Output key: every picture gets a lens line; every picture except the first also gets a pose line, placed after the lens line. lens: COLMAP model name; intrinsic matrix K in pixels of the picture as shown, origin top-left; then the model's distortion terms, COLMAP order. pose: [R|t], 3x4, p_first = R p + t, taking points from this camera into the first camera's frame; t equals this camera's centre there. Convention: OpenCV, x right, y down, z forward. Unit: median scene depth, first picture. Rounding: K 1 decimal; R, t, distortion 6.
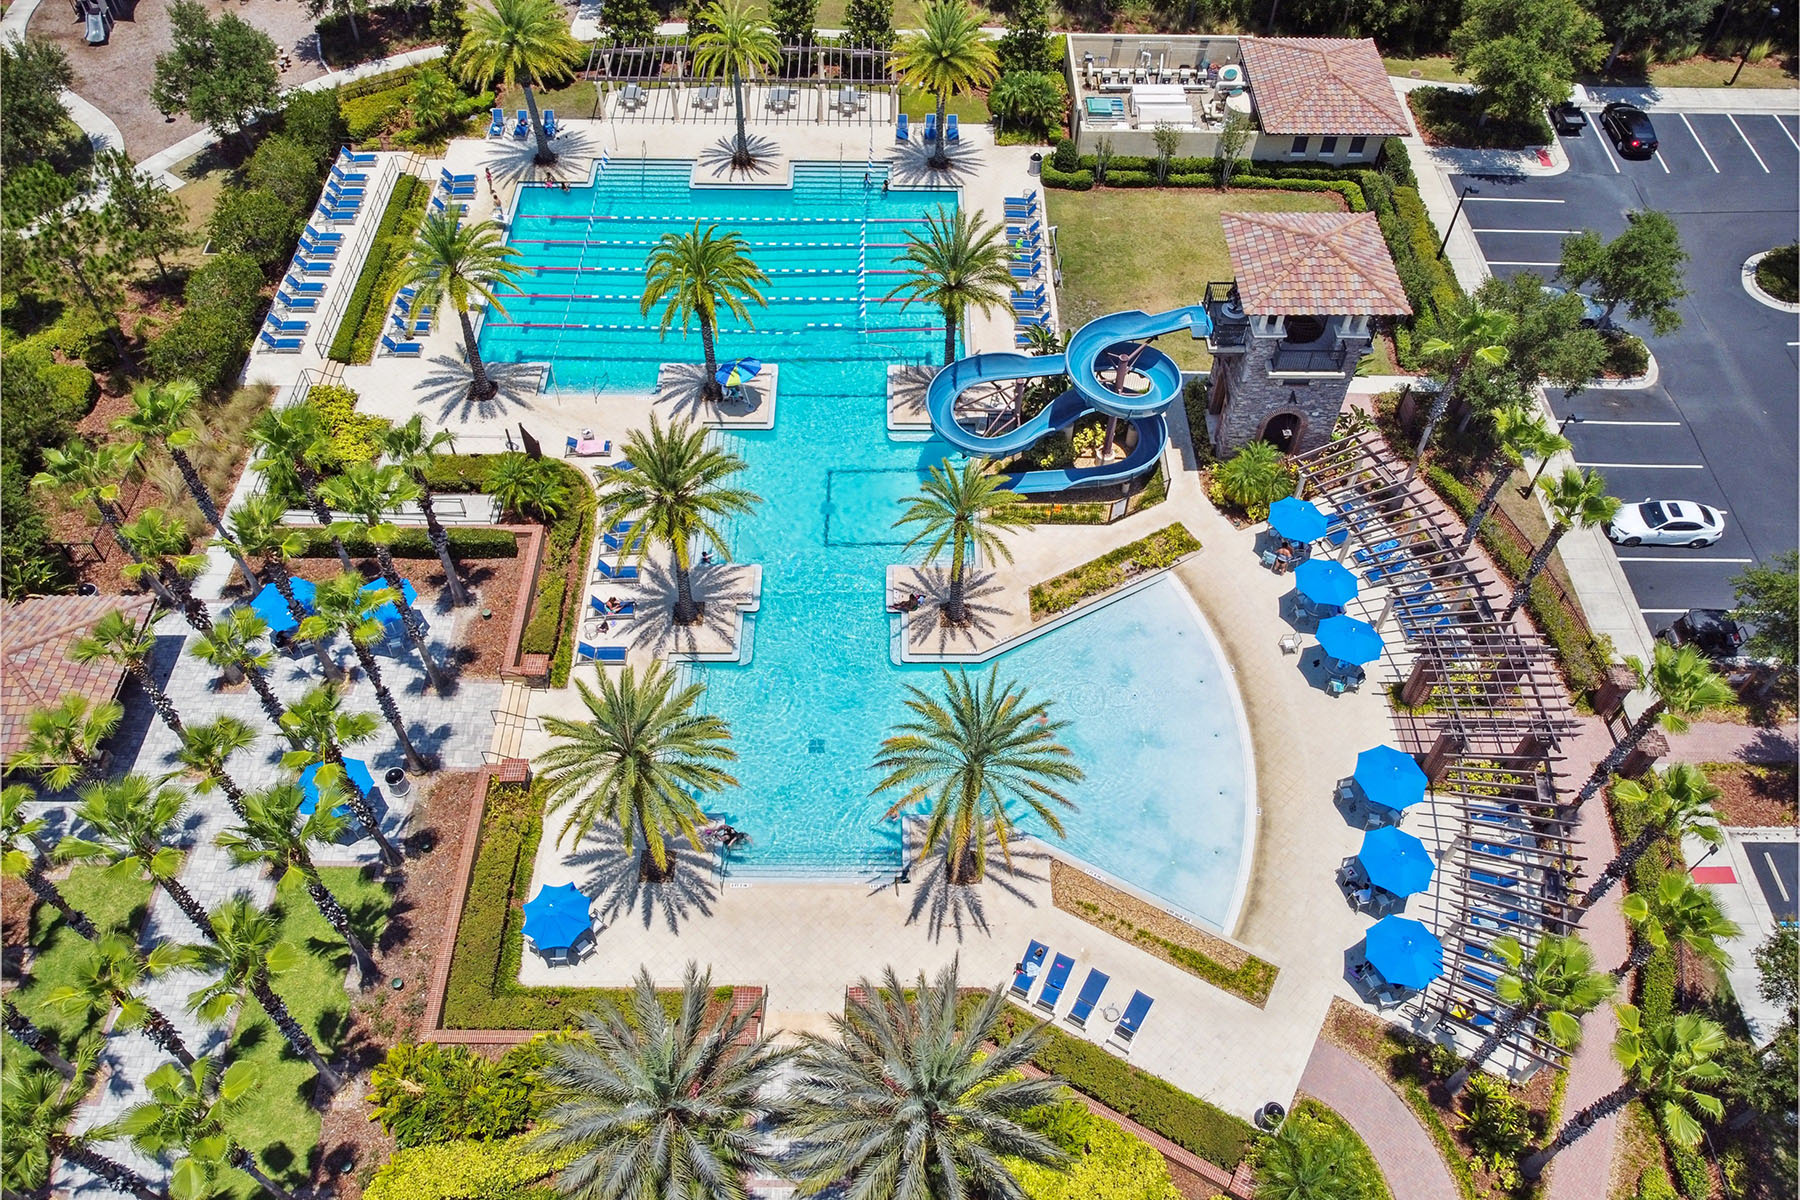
lens RADIAL K [[1273.5, 0, 899.8], [0, 1273.5, 596.0], [0, 0, 1]] dist [0.014617, -0.002559]
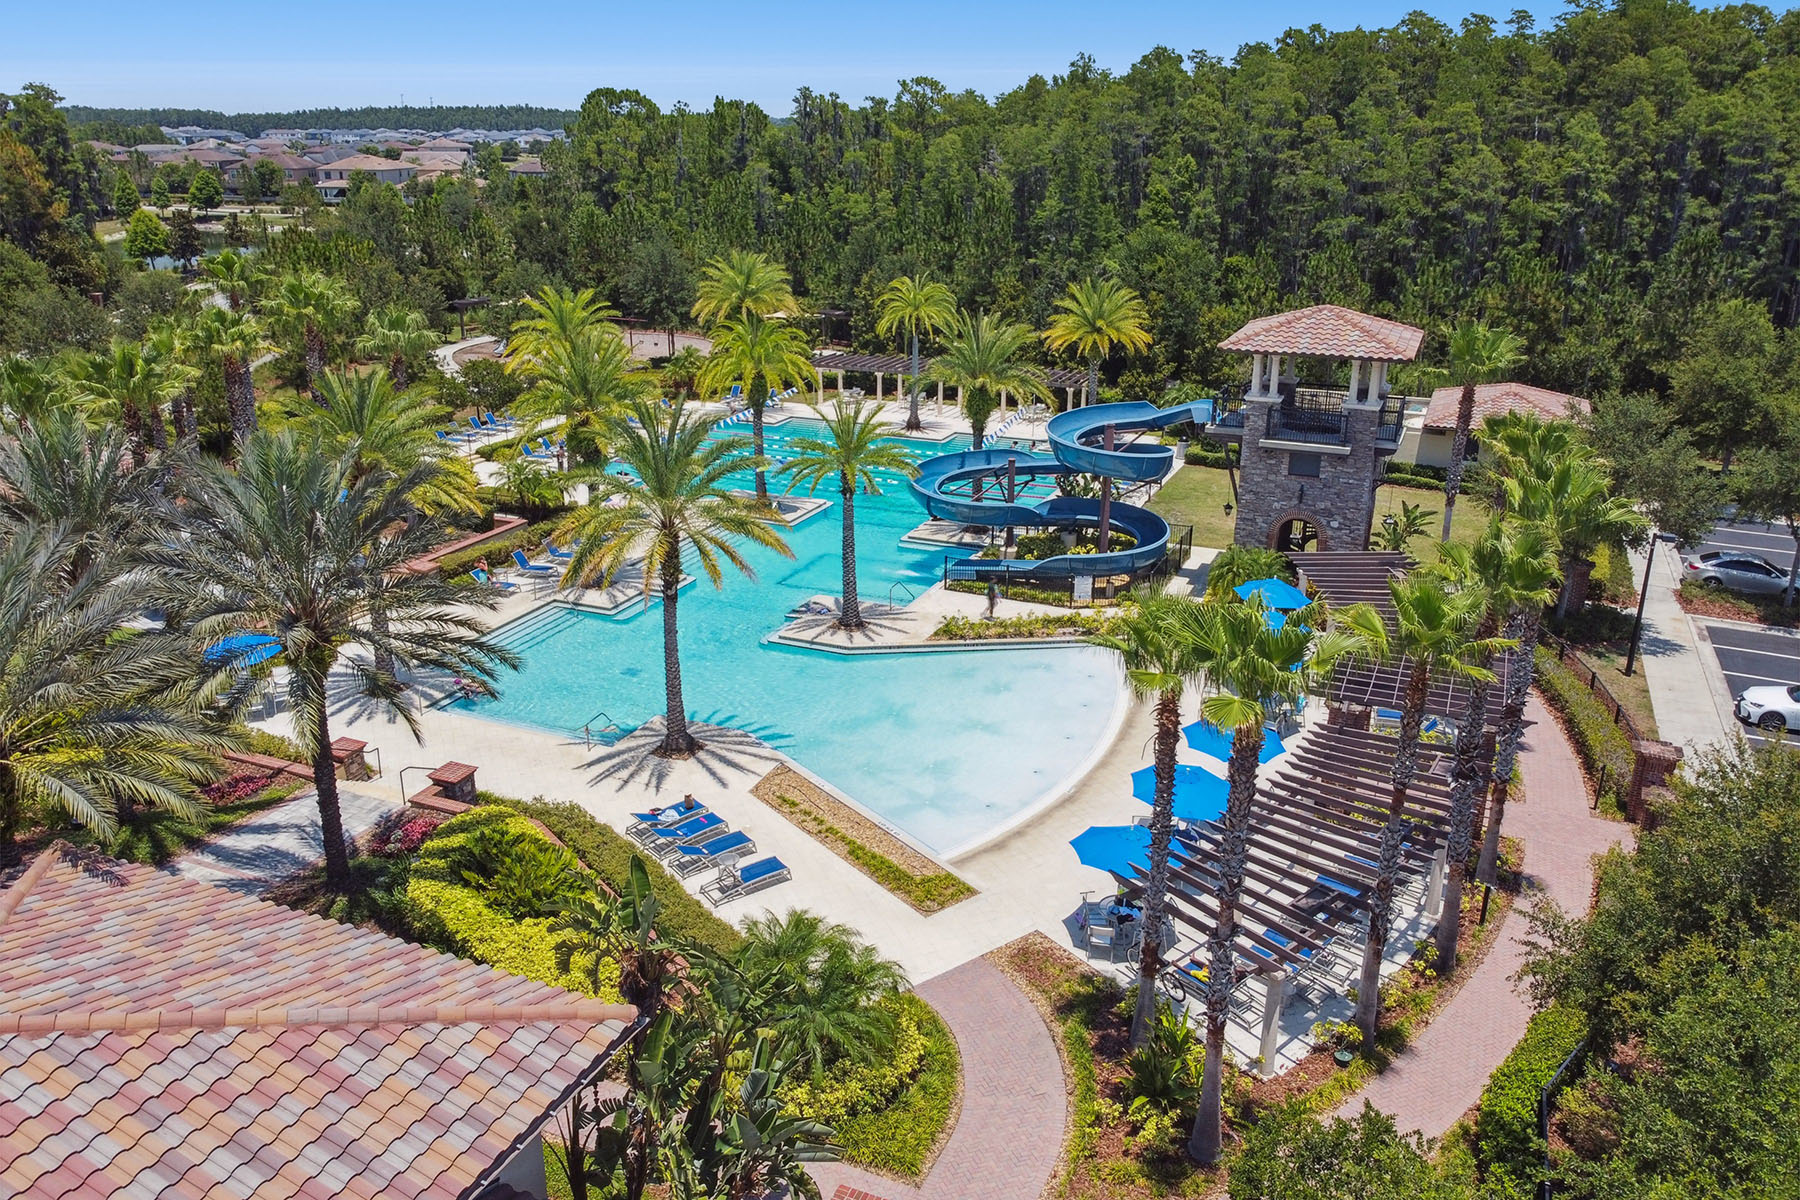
lens RADIAL K [[1273.5, 0, 898.5], [0, 1273.5, 600.9], [0, 0, 1]] dist [0.014617, -0.002559]
pose [[0.925253, 0.133888, -0.354938, 0.464139], [-0.292557, 0.847462, -0.442965, 0.460513], [0.241489, 0.513694, 0.823287, 0.323416]]
